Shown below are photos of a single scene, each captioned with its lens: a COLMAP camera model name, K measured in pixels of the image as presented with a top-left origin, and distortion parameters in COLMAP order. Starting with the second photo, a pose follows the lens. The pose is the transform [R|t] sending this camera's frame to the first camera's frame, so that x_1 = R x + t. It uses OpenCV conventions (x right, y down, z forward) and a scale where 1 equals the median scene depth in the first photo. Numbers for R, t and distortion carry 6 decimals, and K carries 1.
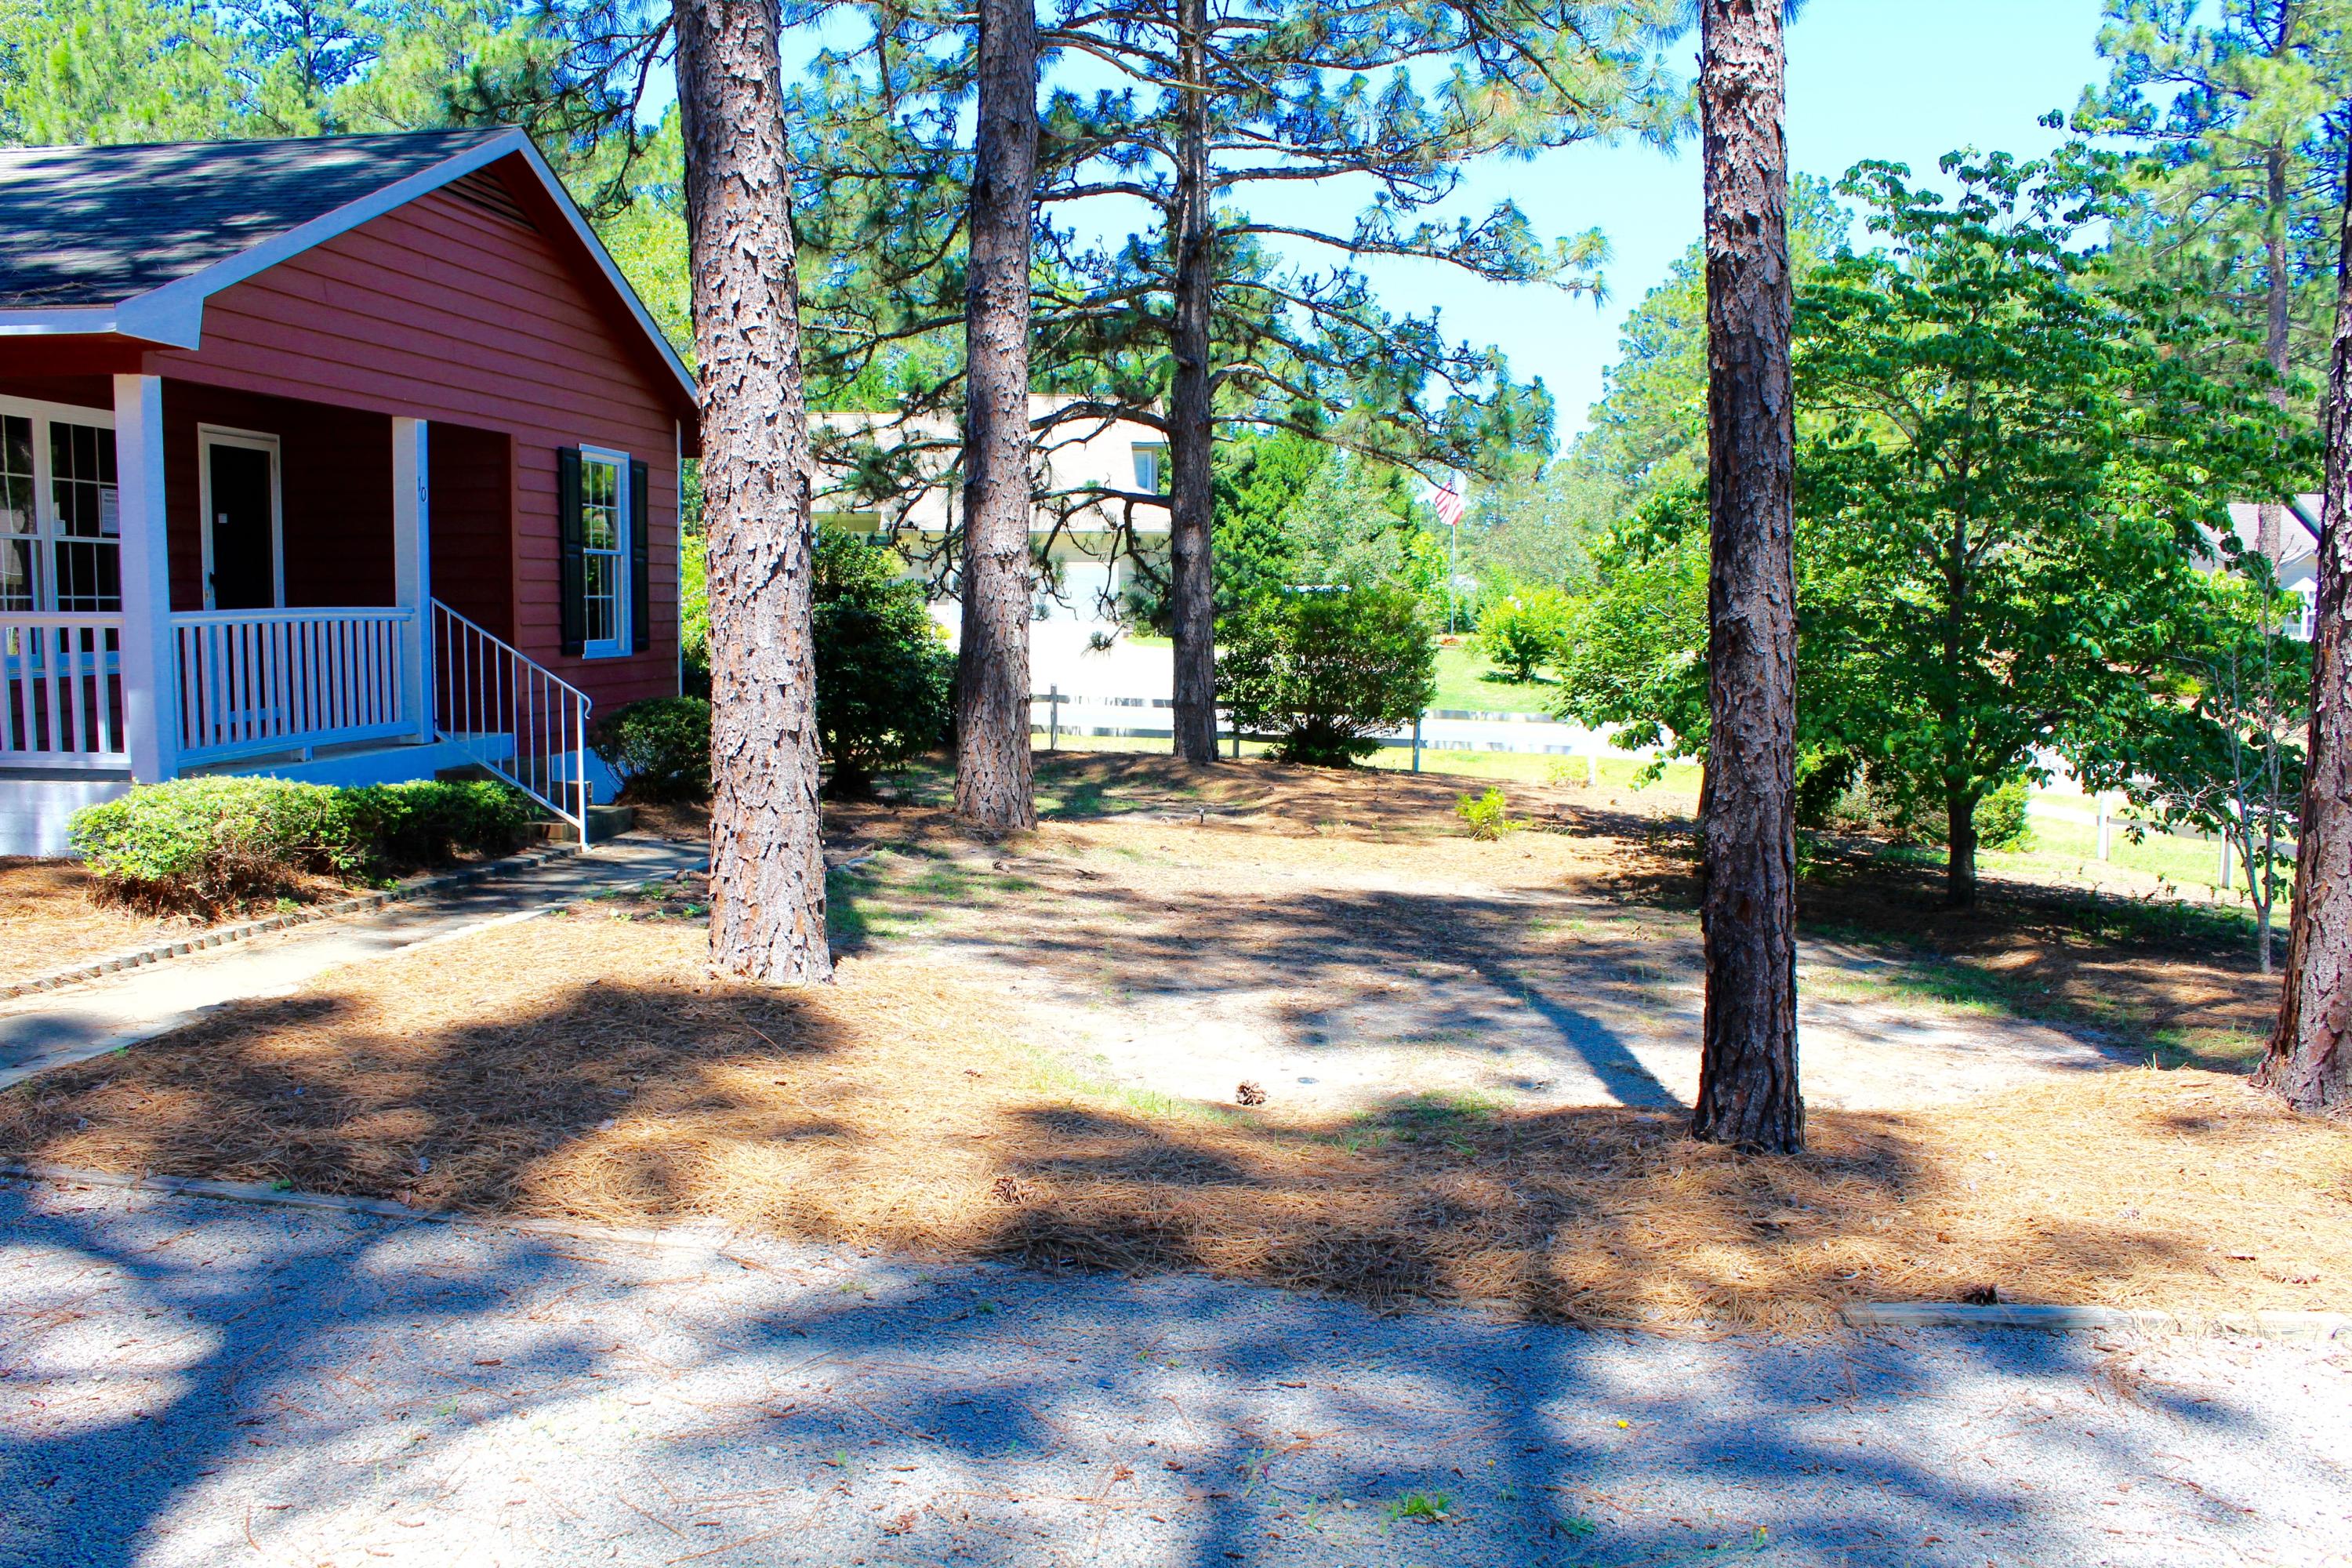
lens RADIAL K [[2012.7, 0, 1157.6], [0, 2012.7, 781.4], [0, 0, 1]] dist [-0.137697, 0.094461]
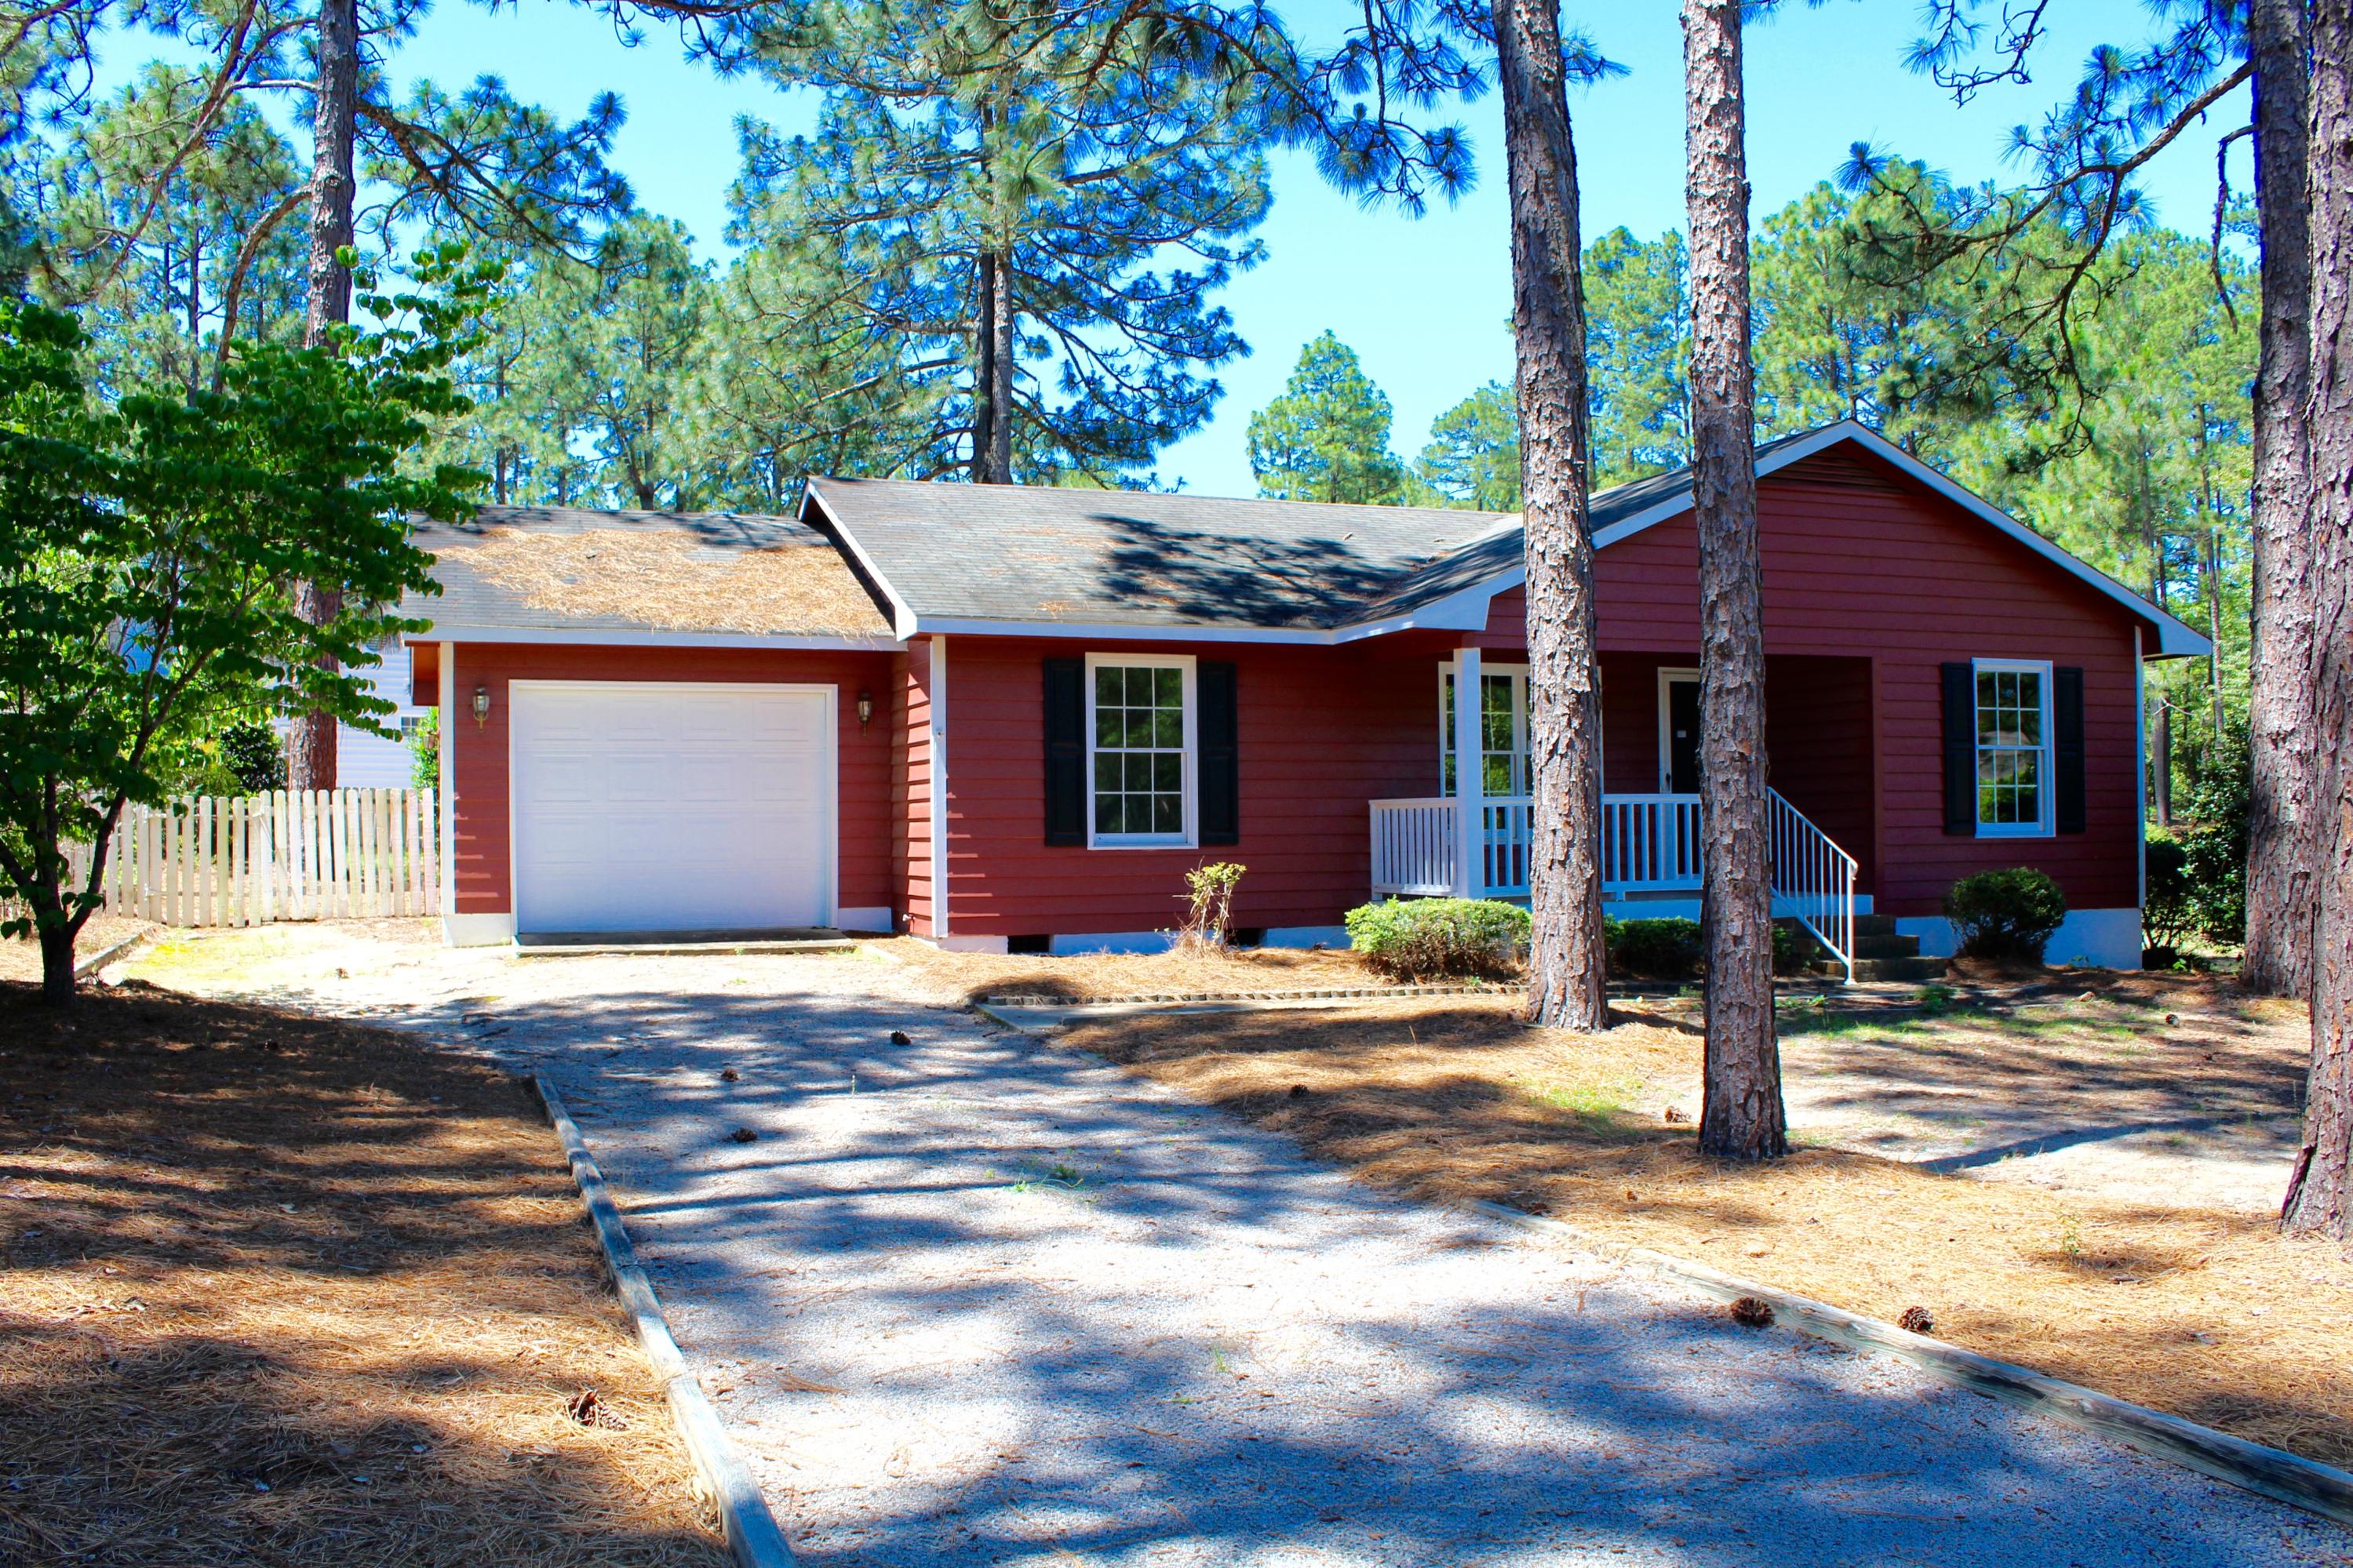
lens RADIAL K [[2013.3, 0, 1129.4], [0, 2013.3, 805.7], [0, 0, 1]] dist [-0.137697, 0.094461]
pose [[0.460601, -0.025079, -0.887253, 0.685469], [-0.064915, 0.995972, -0.061852, 0.033112], [0.885230, 0.086085, 0.457118, 0.013661]]
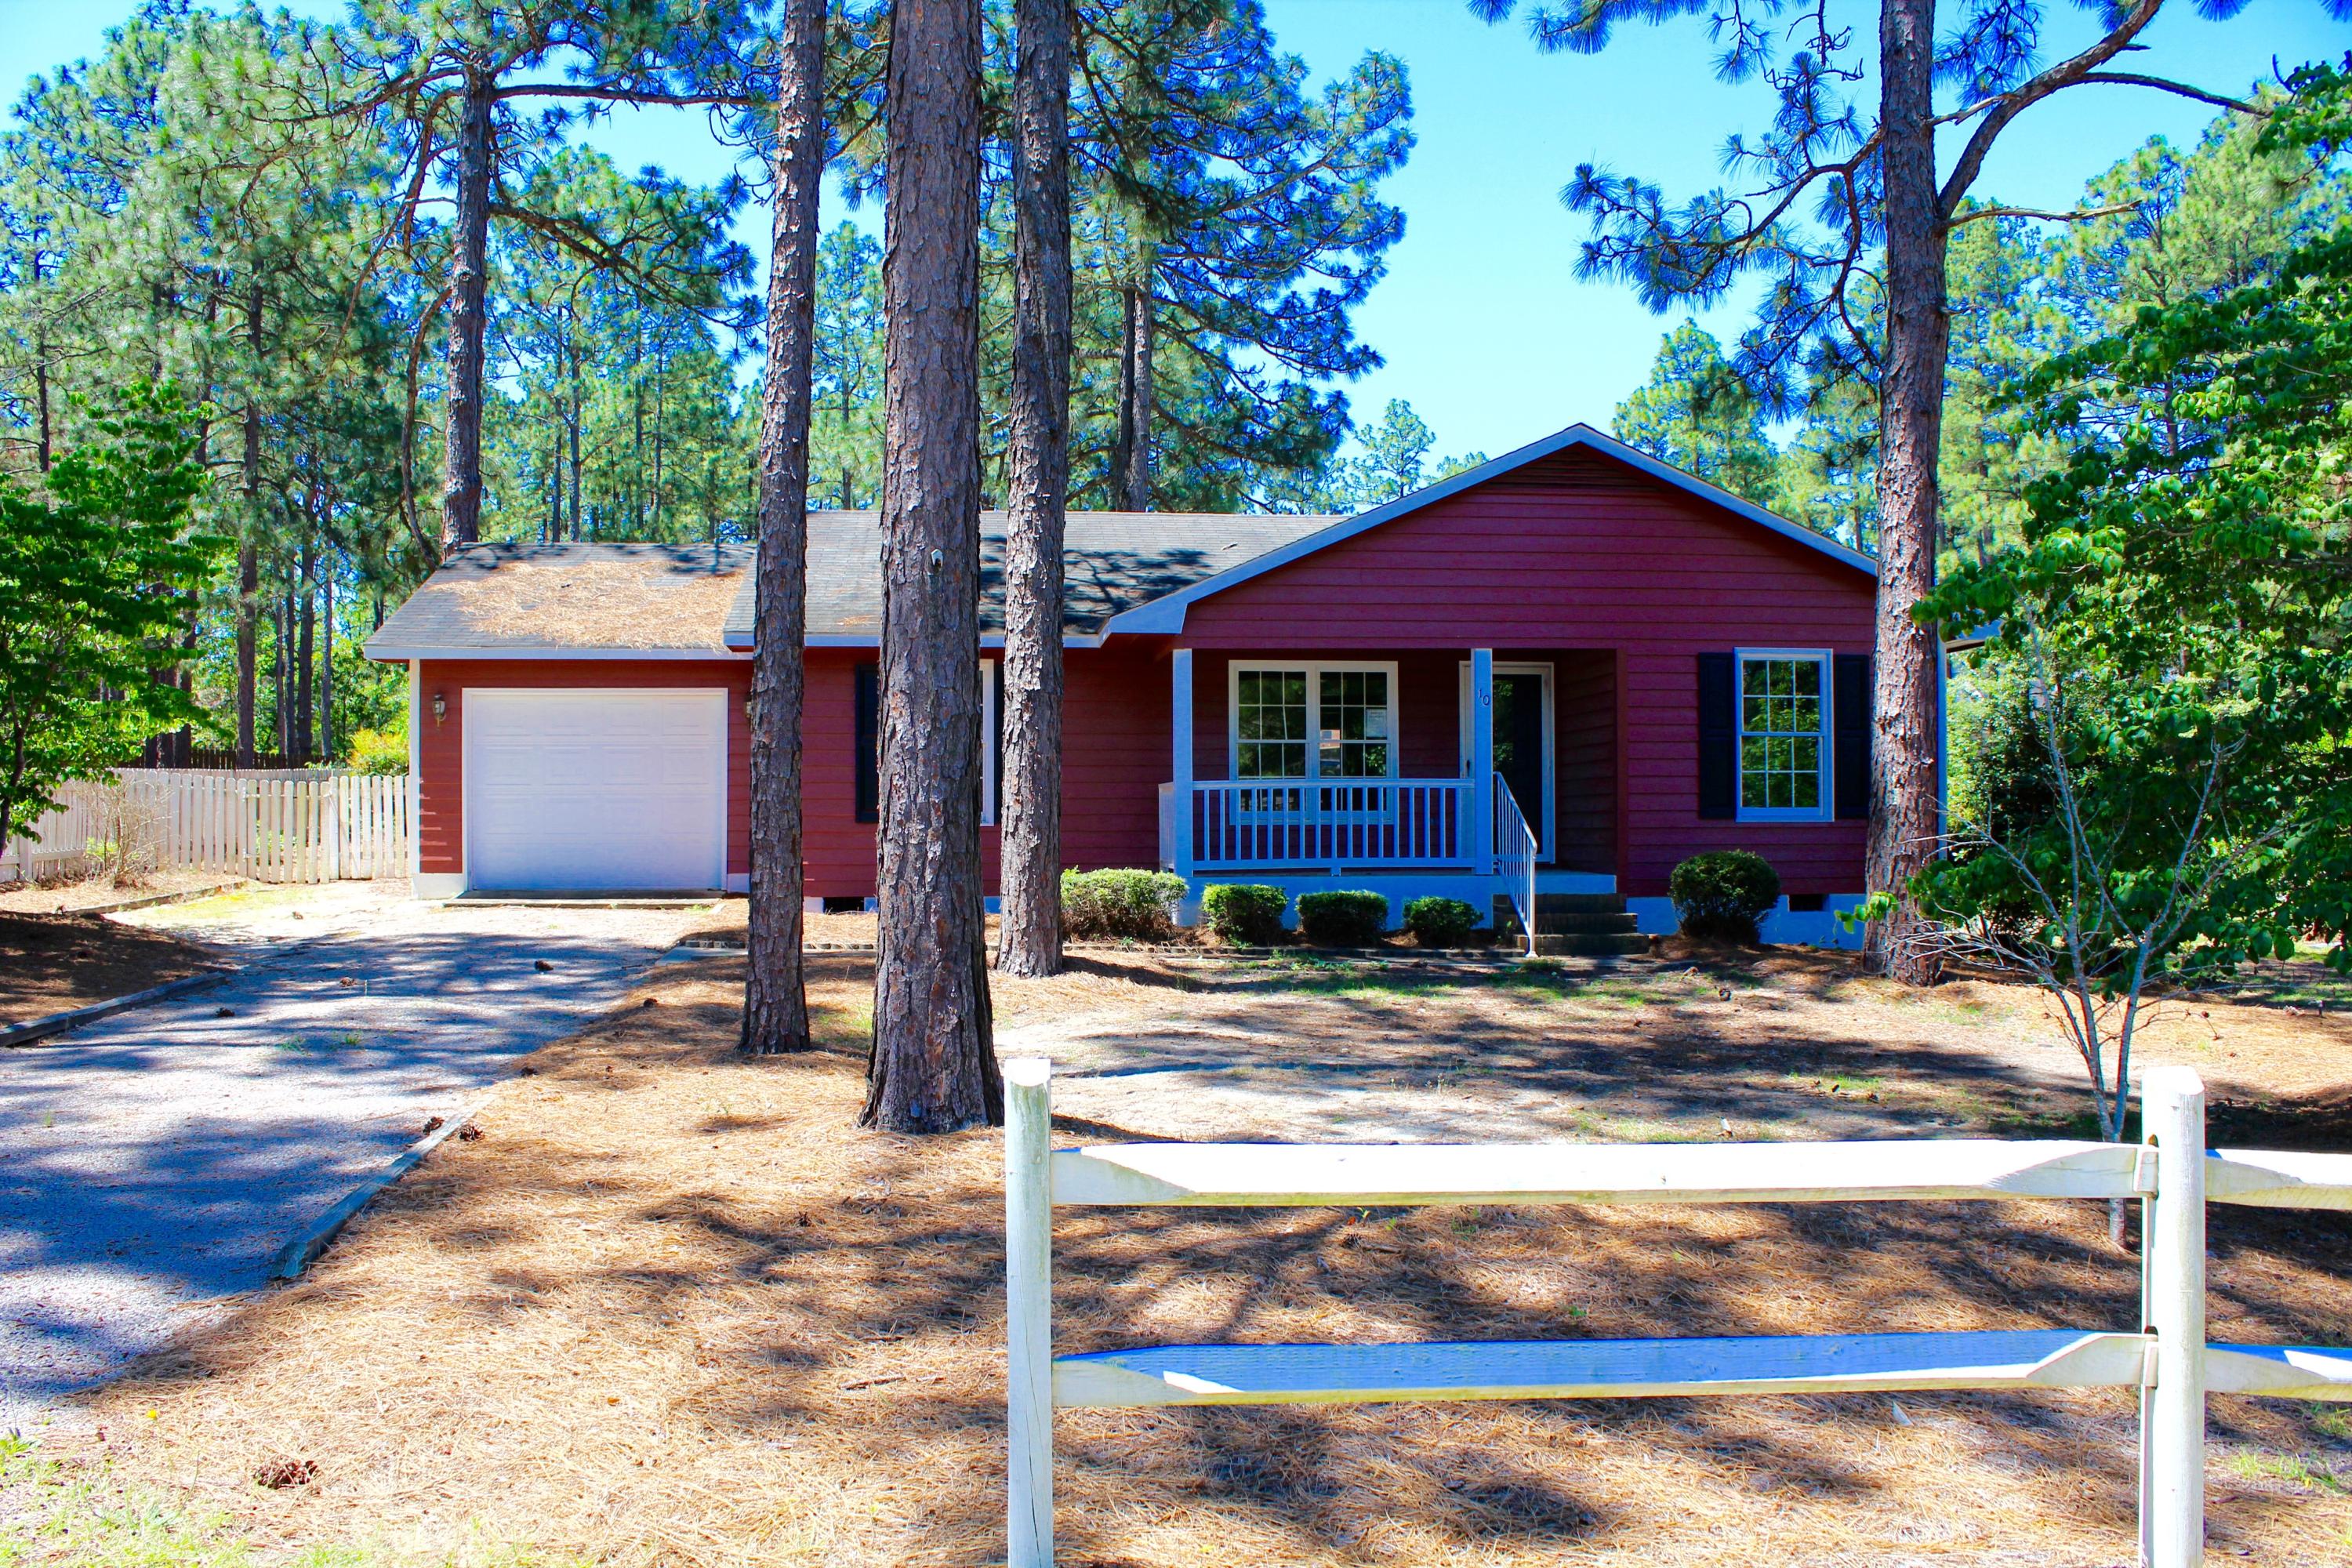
lens RADIAL K [[2012.7, 0, 1156.0], [0, 2012.7, 790.9], [0, 0, 1]] dist [-0.137697, 0.094461]
pose [[0.215343, -0.027161, -0.976161, 1.094477], [-0.081227, 0.995651, -0.045622, 0.006994], [0.973155, 0.089115, 0.212200, 0.504481]]
